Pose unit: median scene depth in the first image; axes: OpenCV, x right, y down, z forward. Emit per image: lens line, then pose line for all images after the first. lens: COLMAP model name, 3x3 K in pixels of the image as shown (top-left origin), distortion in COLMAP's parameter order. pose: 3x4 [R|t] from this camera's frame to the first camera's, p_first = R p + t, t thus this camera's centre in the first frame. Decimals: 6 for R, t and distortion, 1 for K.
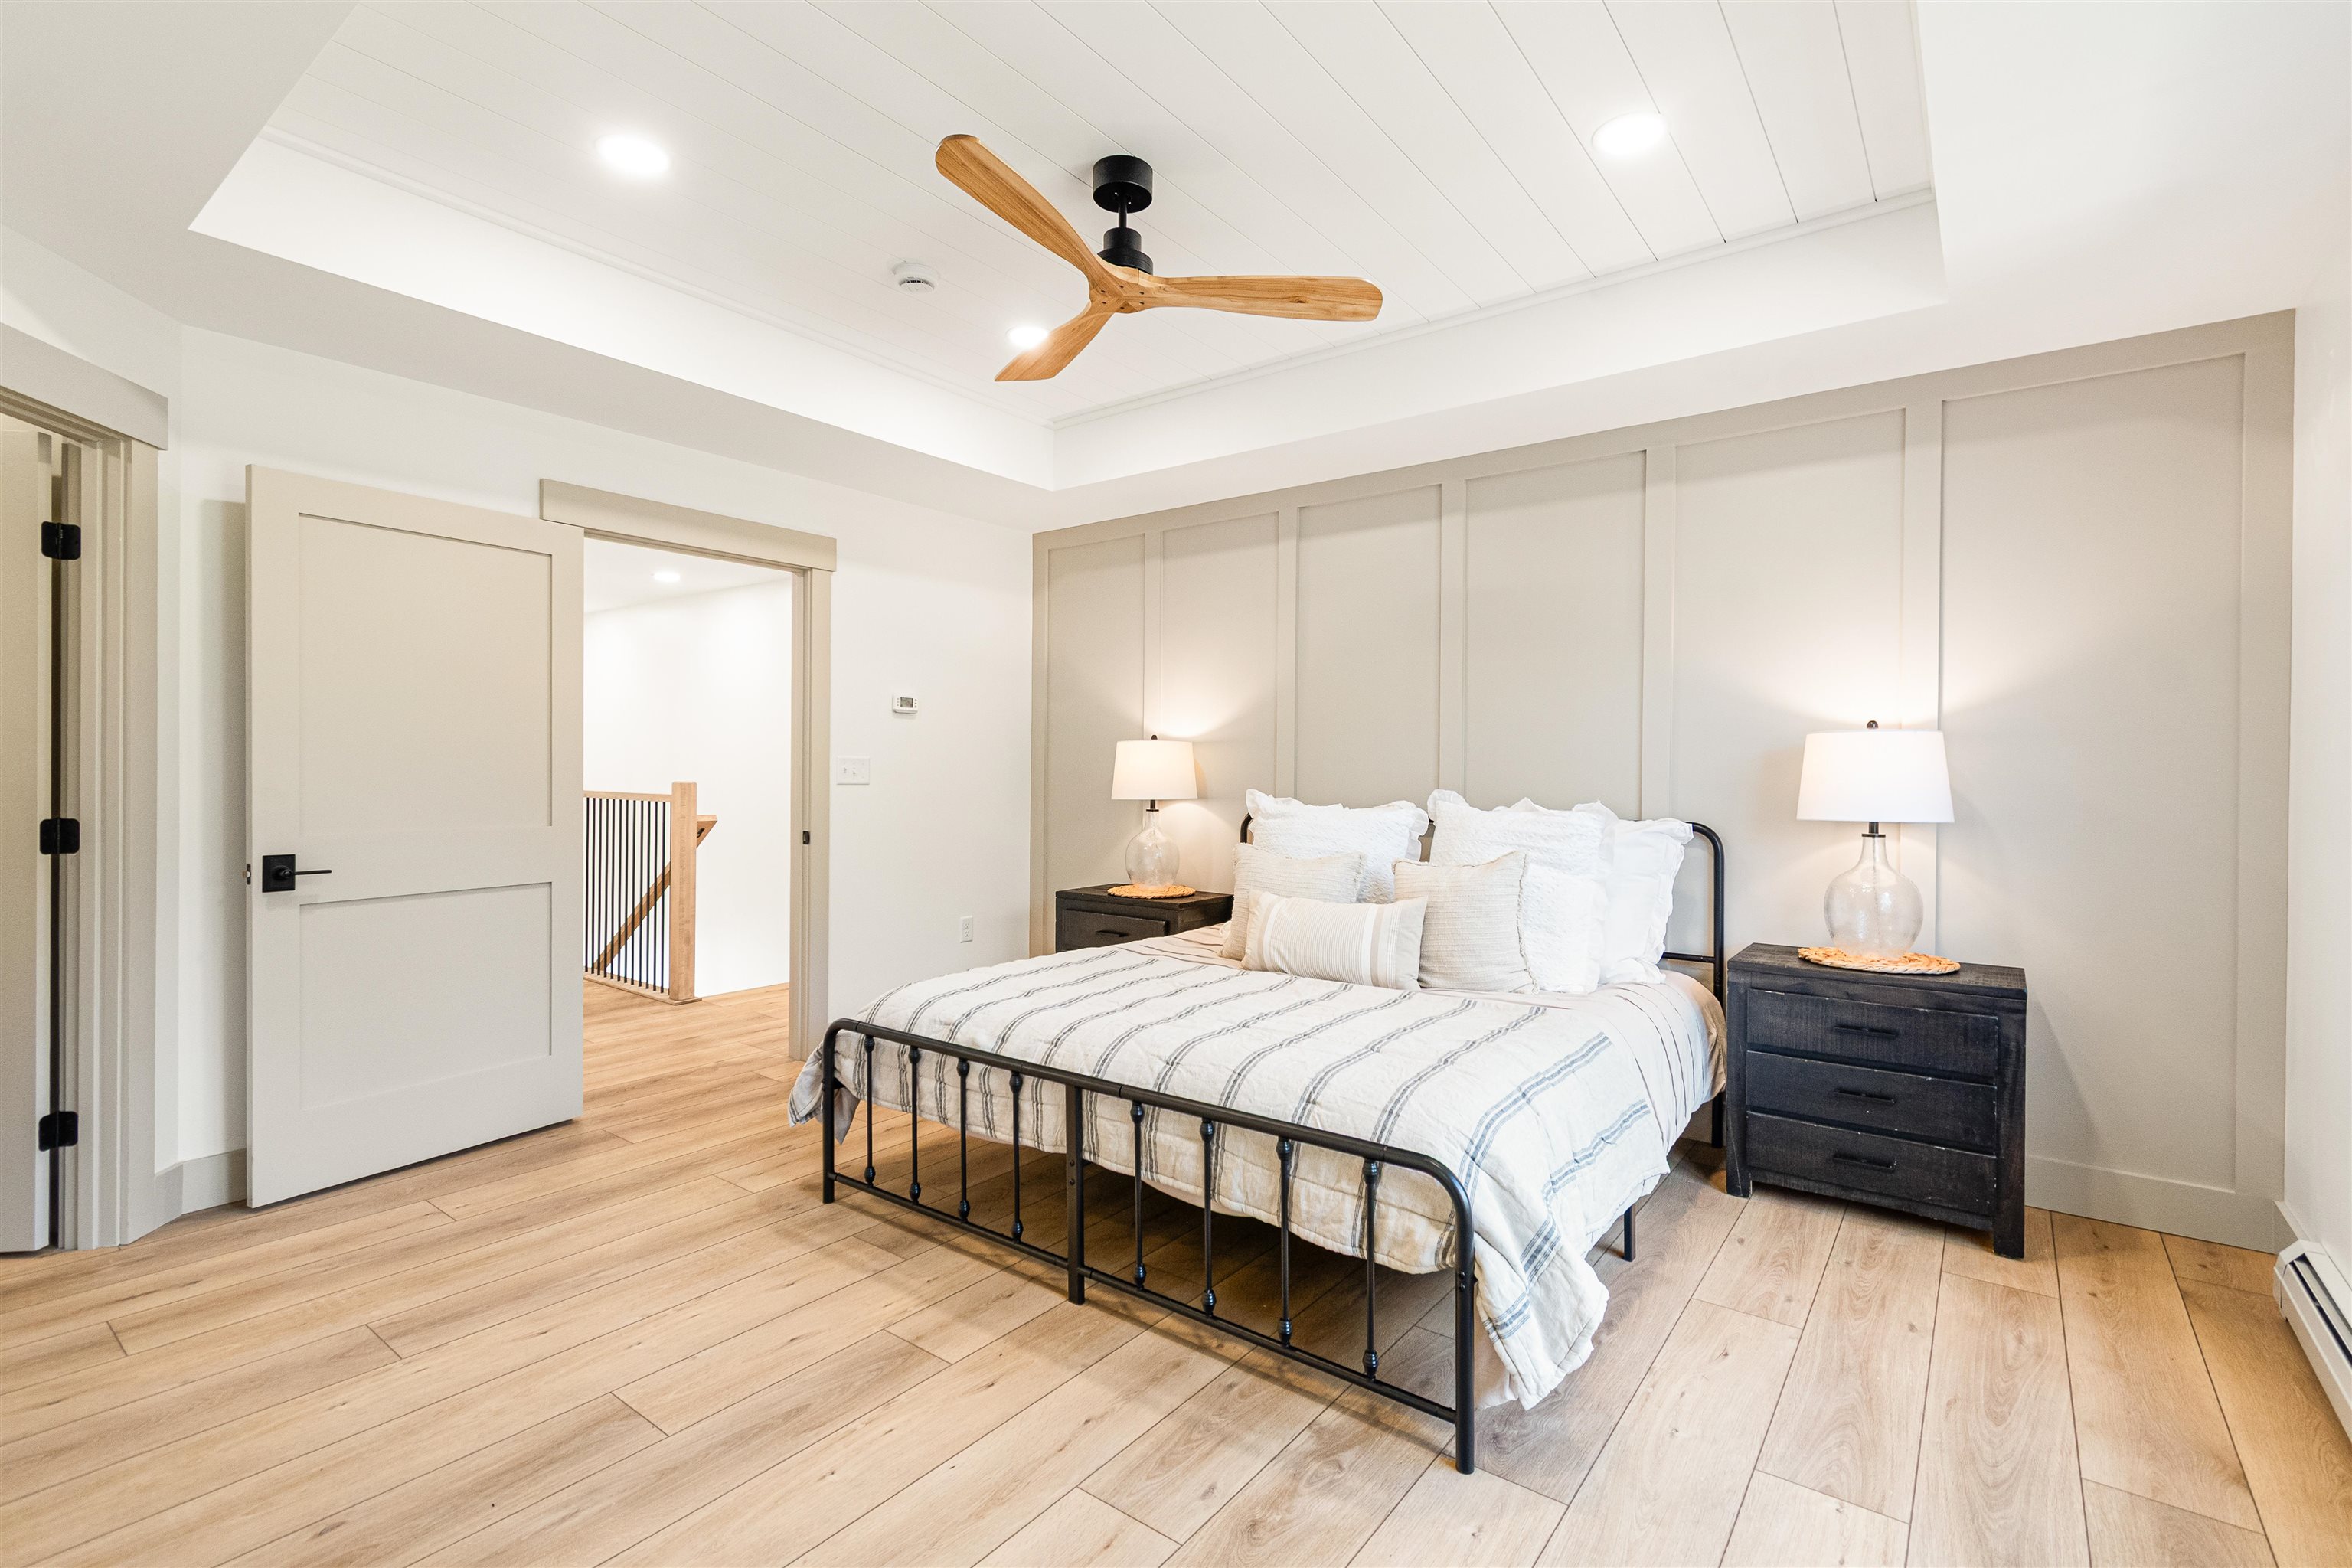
lens RADIAL K [[1059.7, 0, 1183.9], [0, 1059.7, 749.5], [0, 0, 1]] dist [-0.006240, -0.000367]
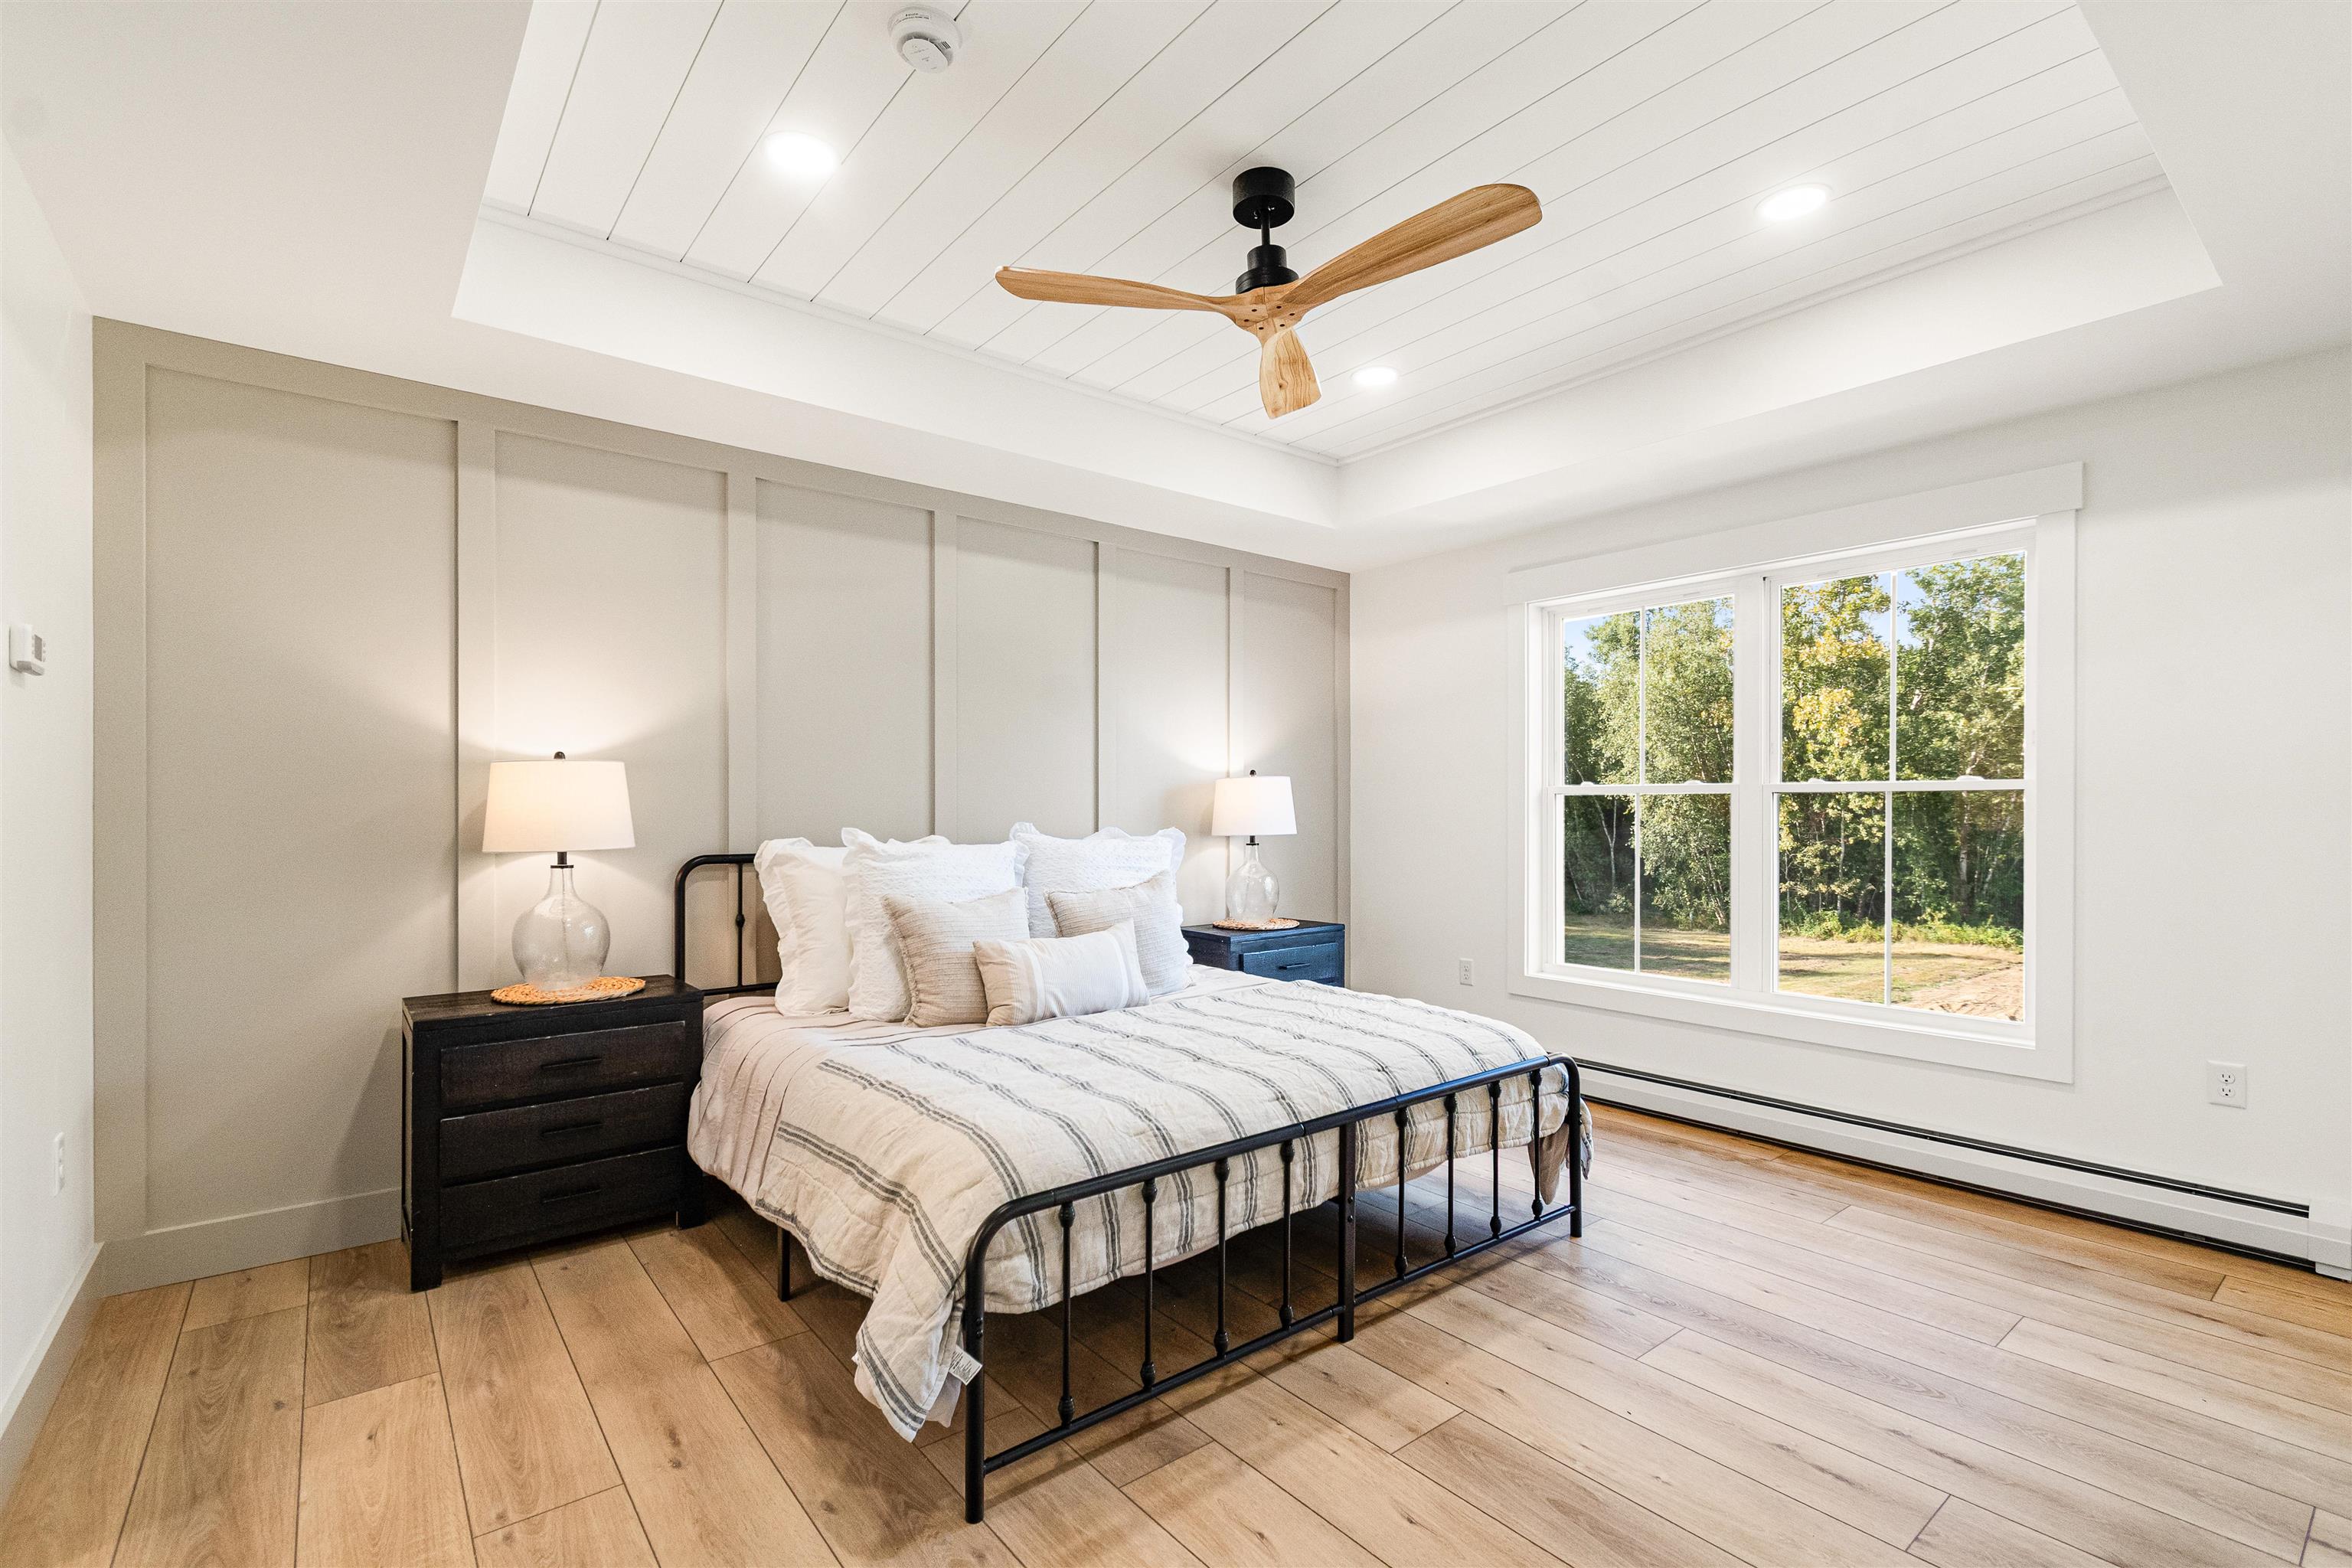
lens RADIAL K [[1067.0, 0, 1176.0], [0, 1067.0, 784.0], [0, 0, 1]] dist [-0.000565, -0.000783]
pose [[0.239748, 0.012528, 0.970754, -1.006186], [-0.017775, 0.999806, -0.008513, 0.008916], [-0.970672, -0.015214, 0.239924, 0.826131]]
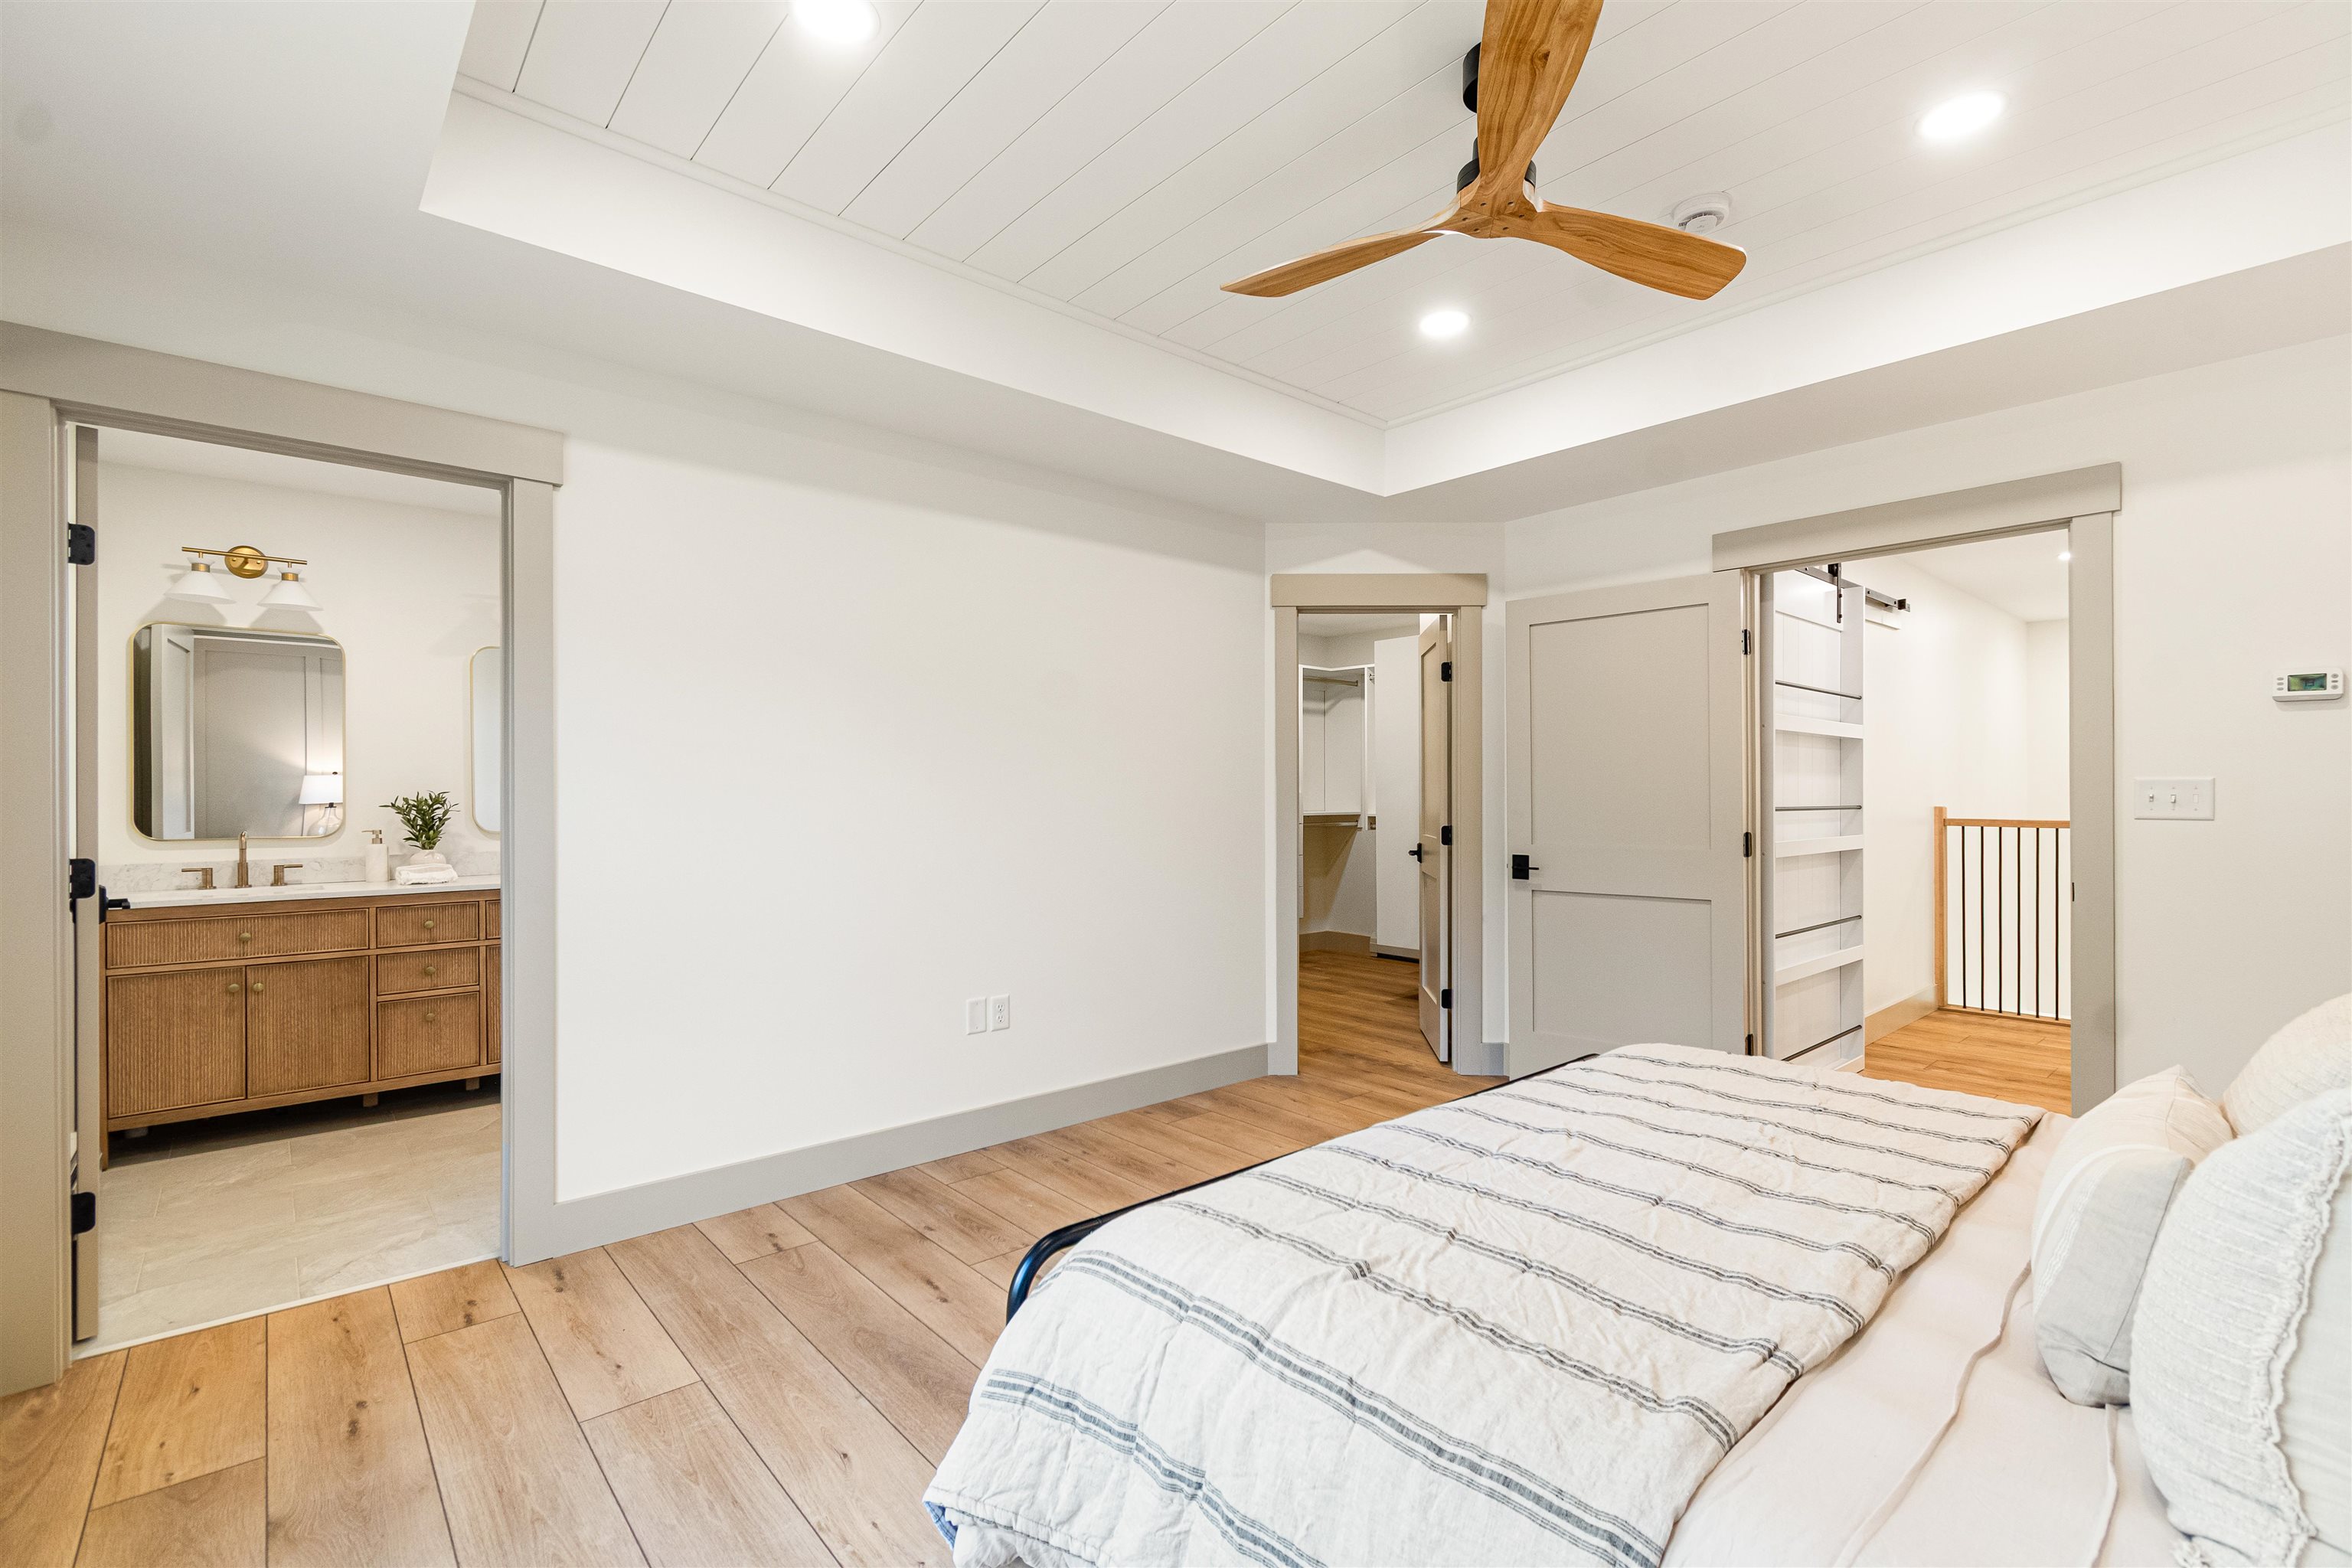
lens RADIAL K [[1038.5, 0, 1176.0], [0, 1038.5, 784.0], [0, 0, 1]] dist [0.001338, 0.000633]
pose [[-0.191037, -0.010557, -0.981526, 0.785092], [0.023761, 0.999599, -0.015376, 0.010820], [0.981295, -0.026259, -0.190710, 0.911352]]
